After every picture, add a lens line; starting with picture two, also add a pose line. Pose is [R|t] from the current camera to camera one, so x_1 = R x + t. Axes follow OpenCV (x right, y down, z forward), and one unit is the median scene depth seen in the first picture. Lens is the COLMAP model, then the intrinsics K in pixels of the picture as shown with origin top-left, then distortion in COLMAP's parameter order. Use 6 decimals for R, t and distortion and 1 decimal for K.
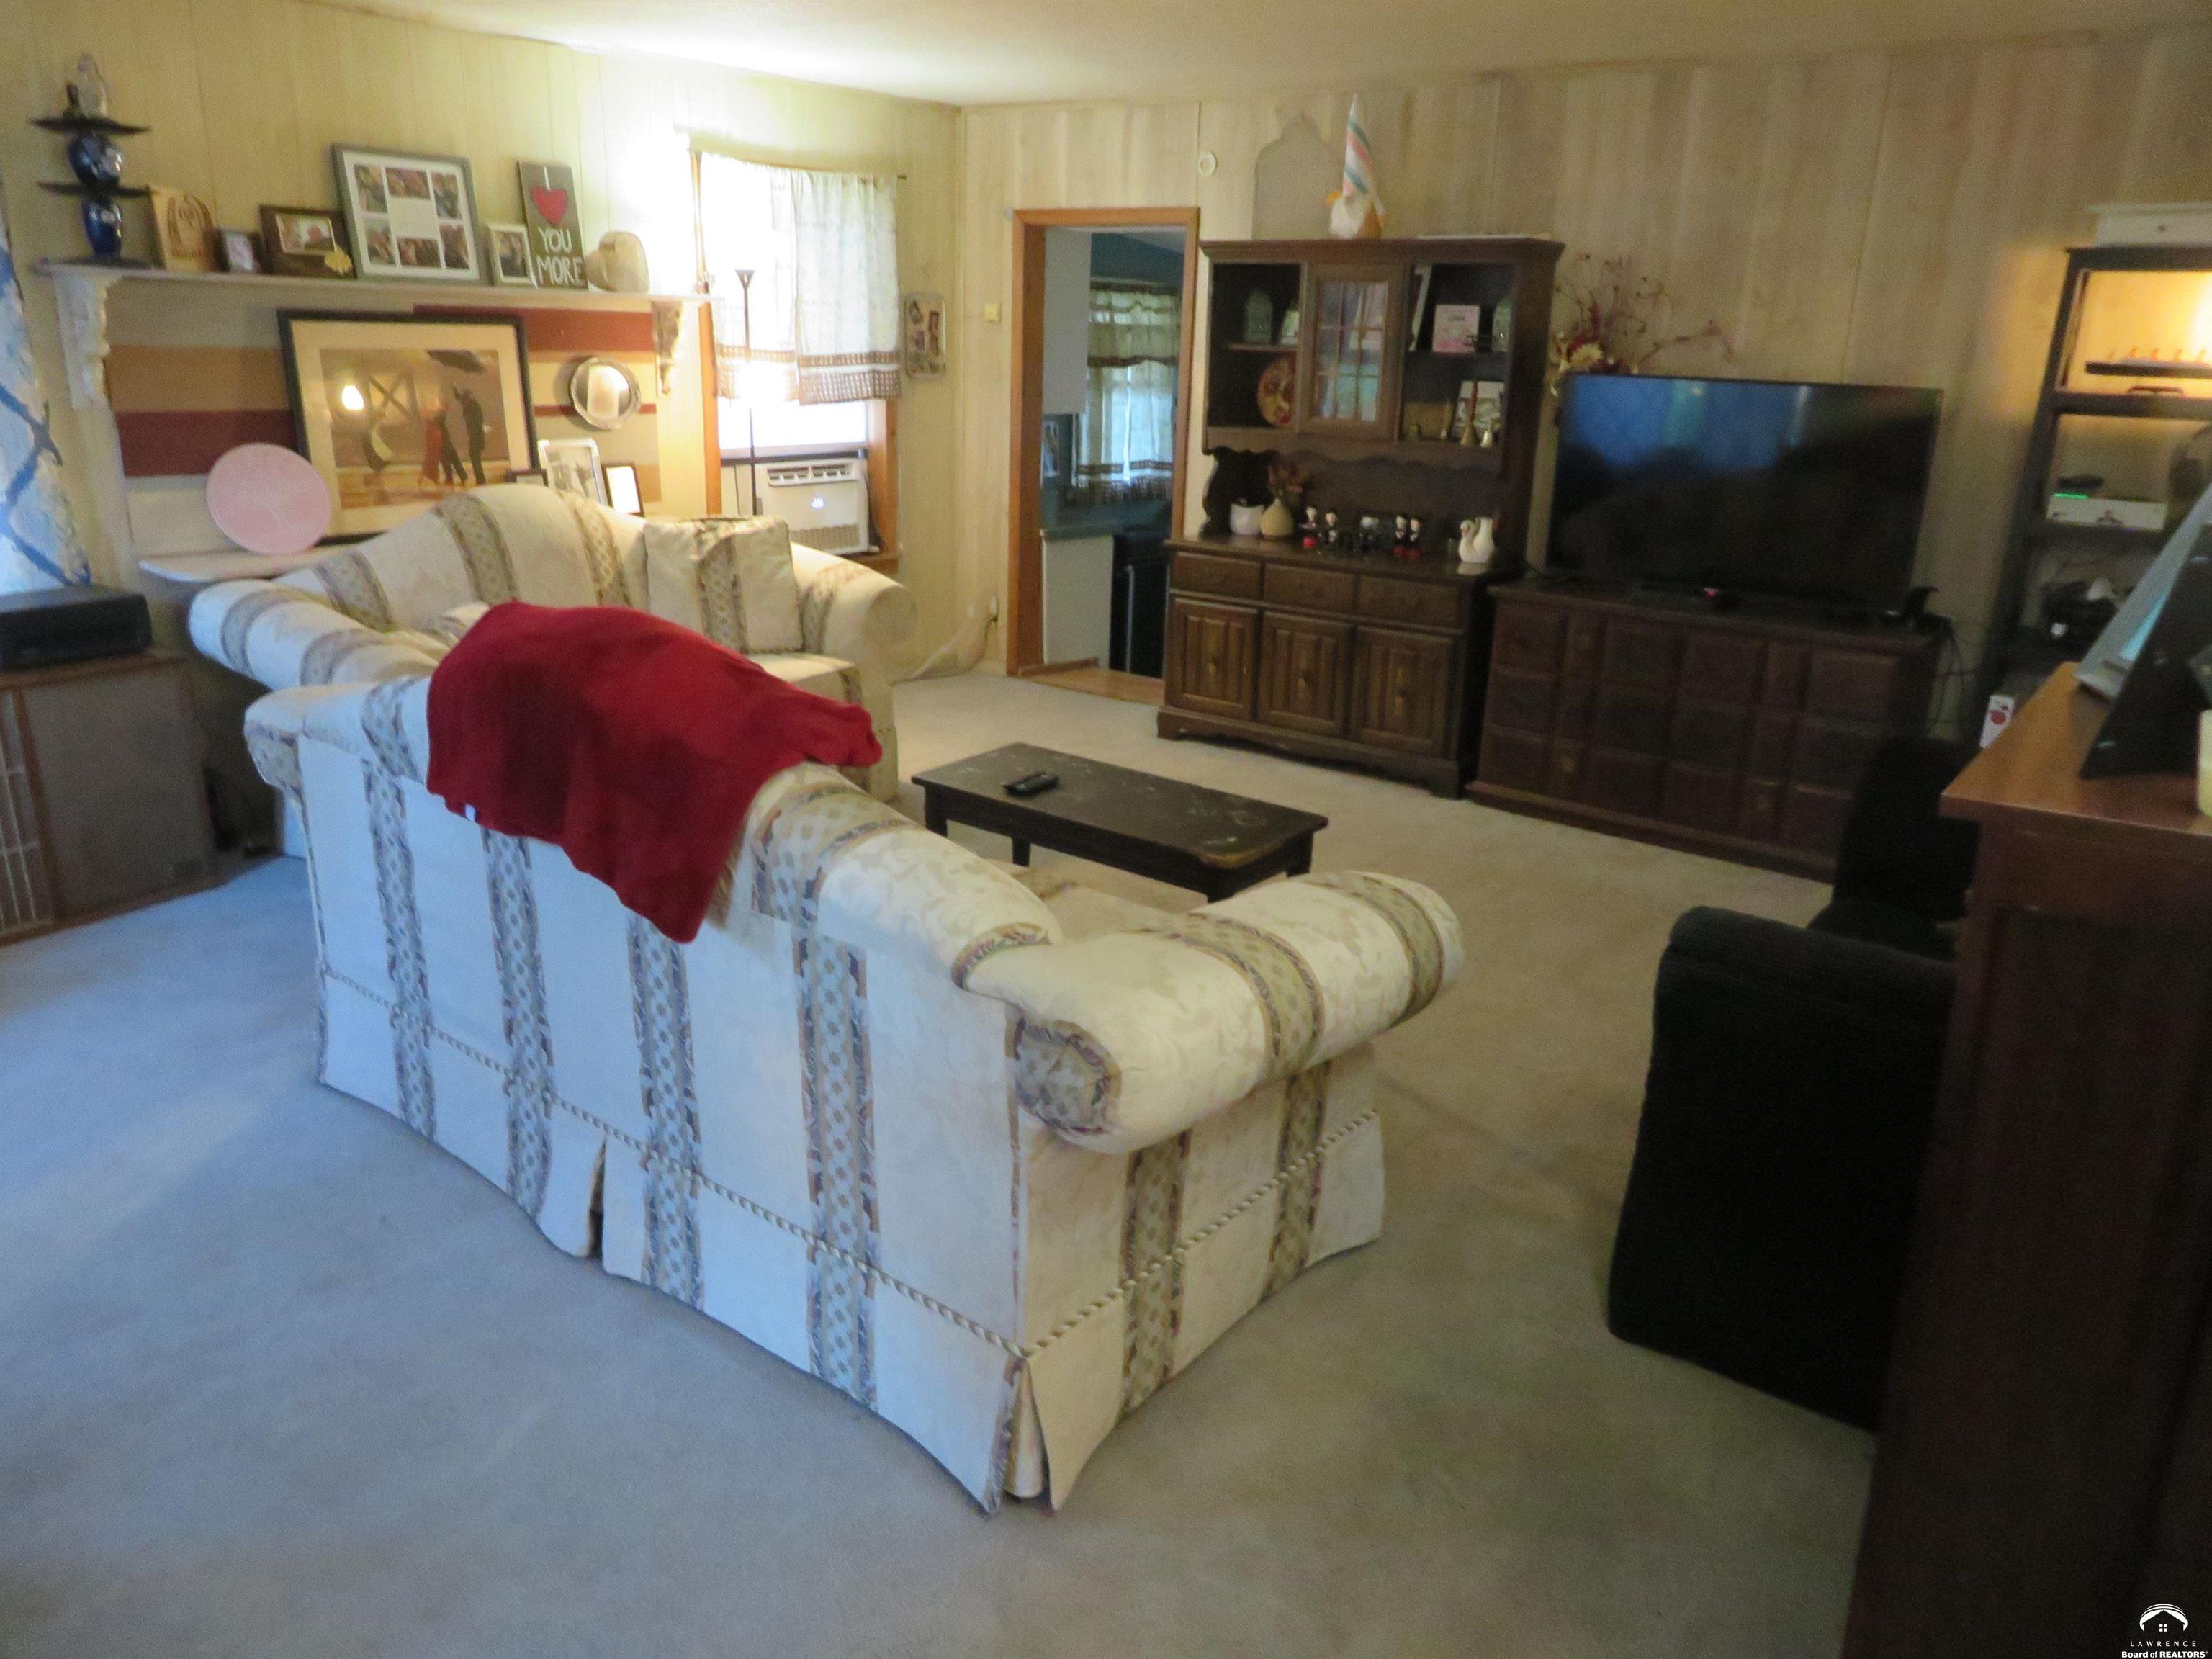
lens RADIAL K [[1586.9, 0, 1105.2], [0, 1586.9, 865.9], [0, 0, 1]] dist [-0.005809, -0.006263]
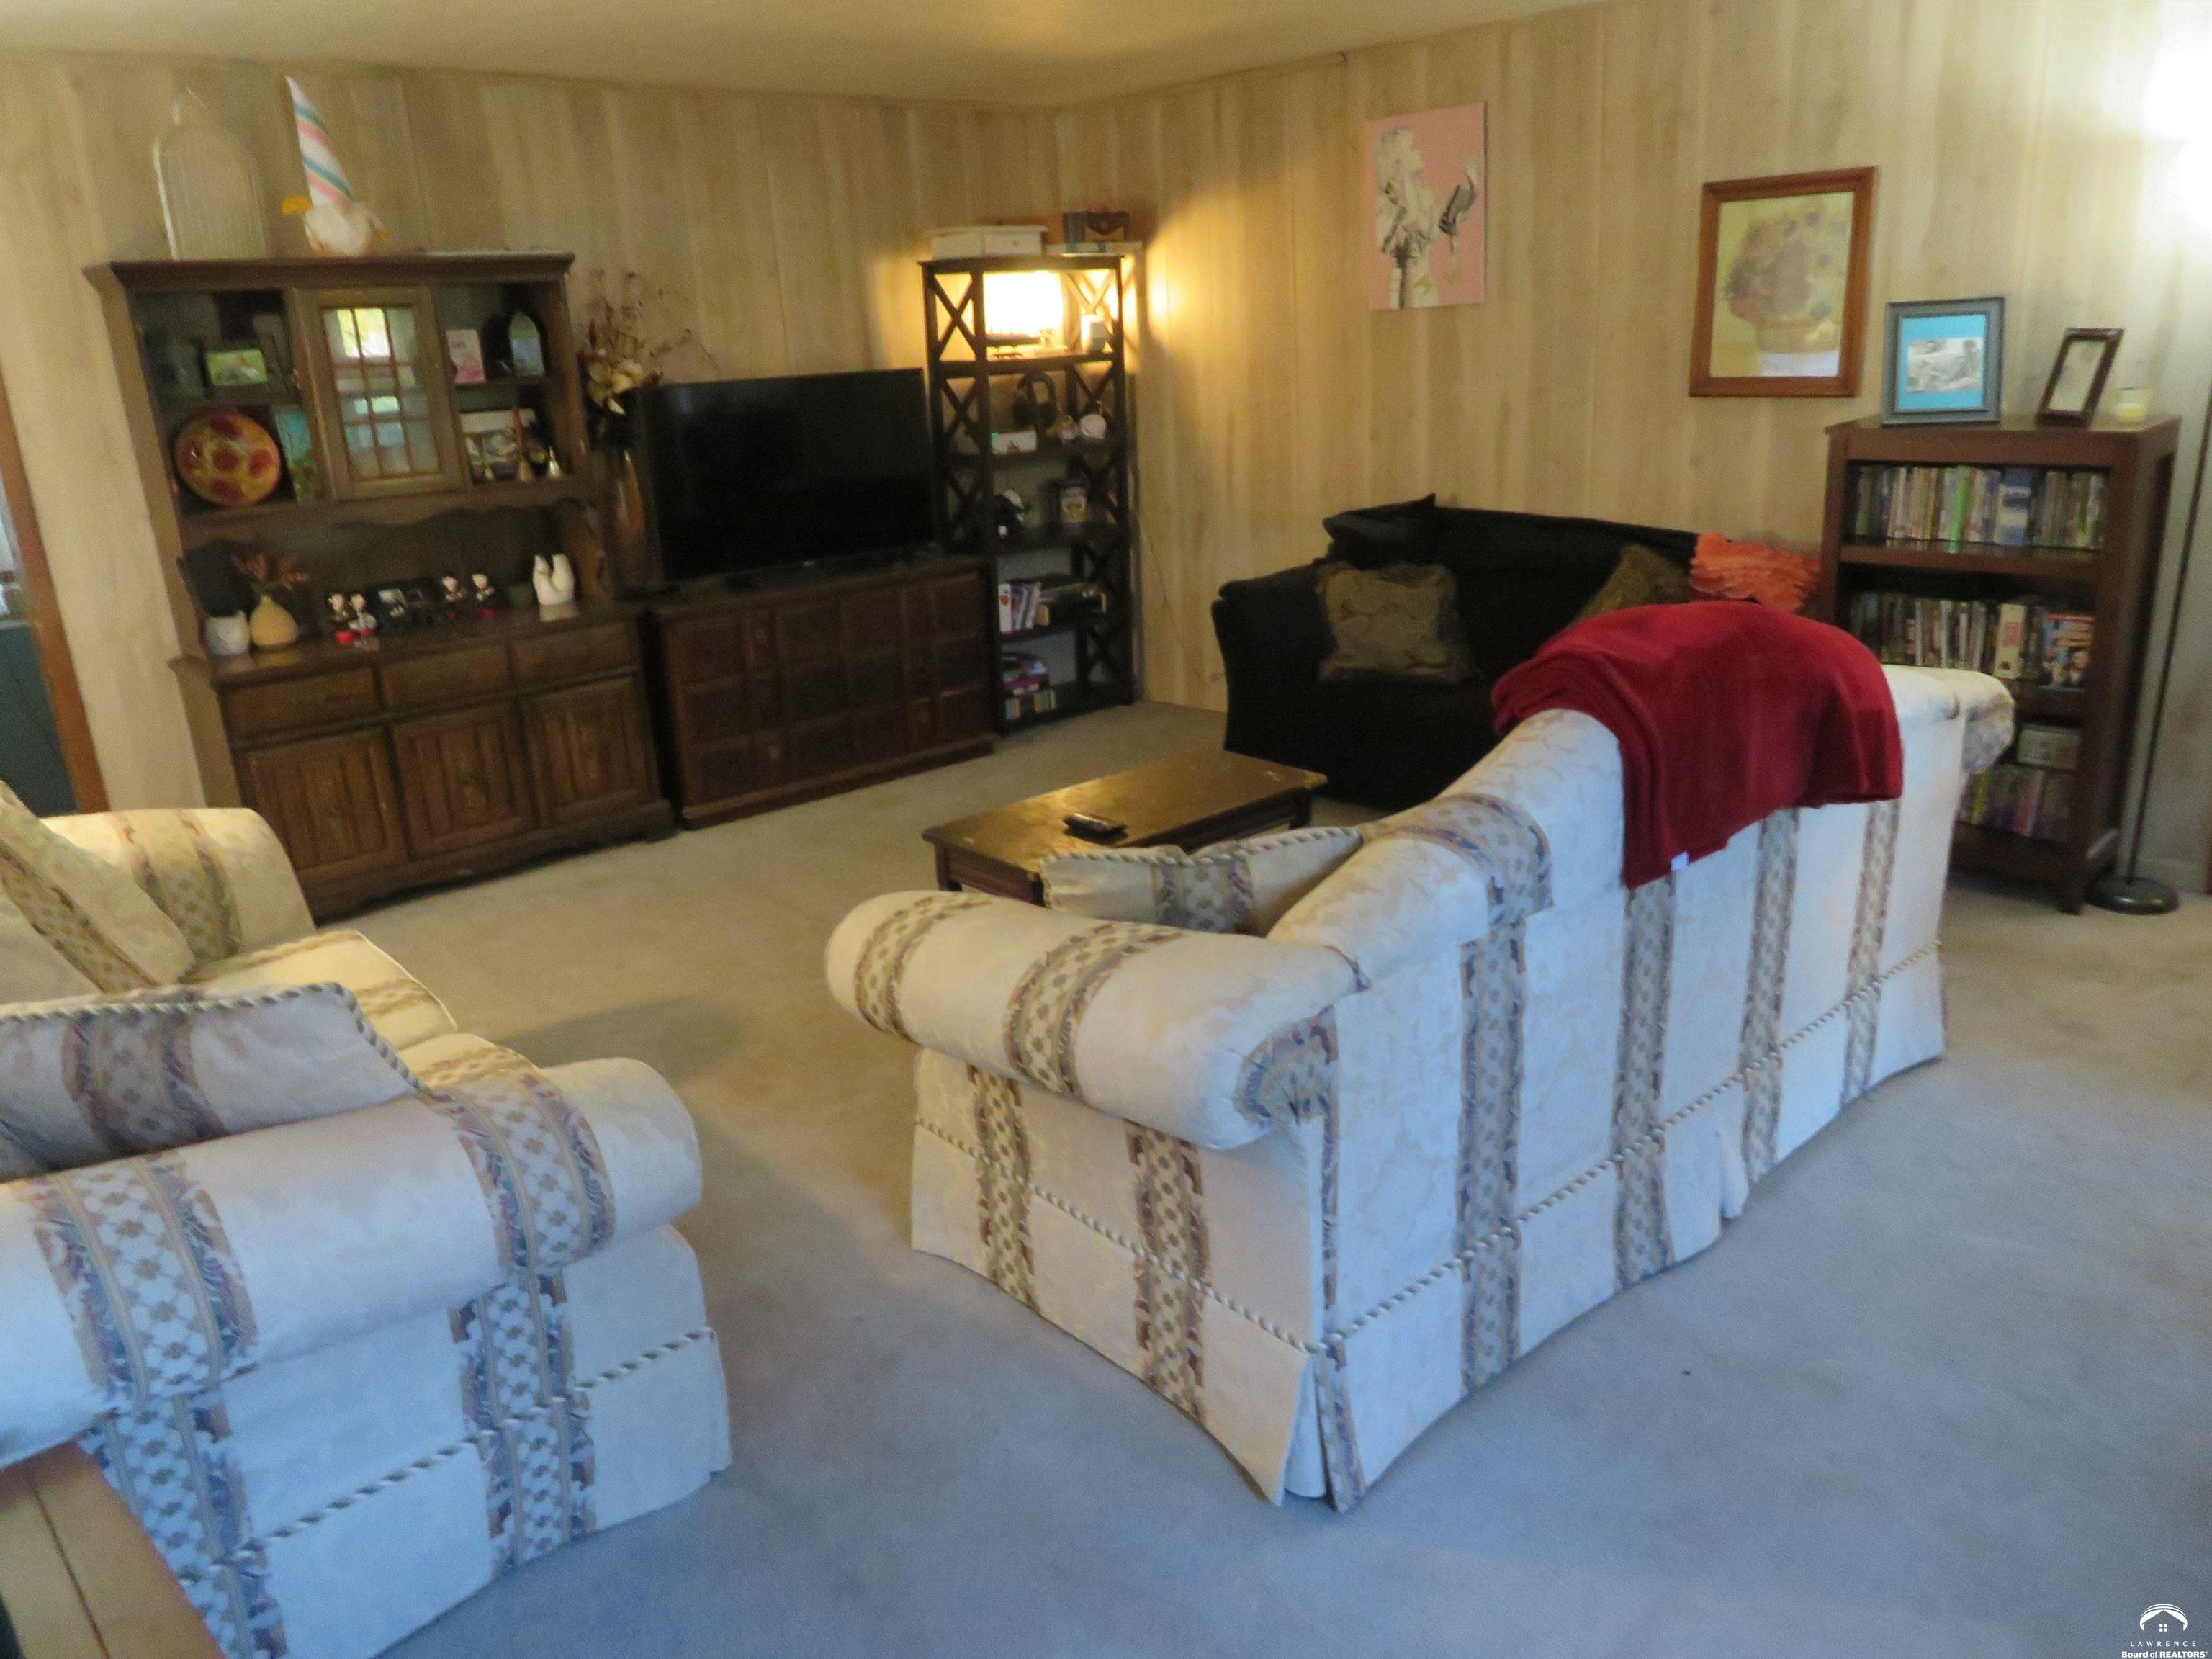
lens RADIAL K [[1576.2, 0, 1053.5], [0, 1576.2, 832.3], [0, 0, 1]] dist [0.004325, 0.002221]
pose [[0.190597, -0.339223, 0.921195, -0.642870], [0.370737, 0.893777, 0.252421, -0.209005], [-0.908970, 0.293411, 0.296114, 0.534380]]
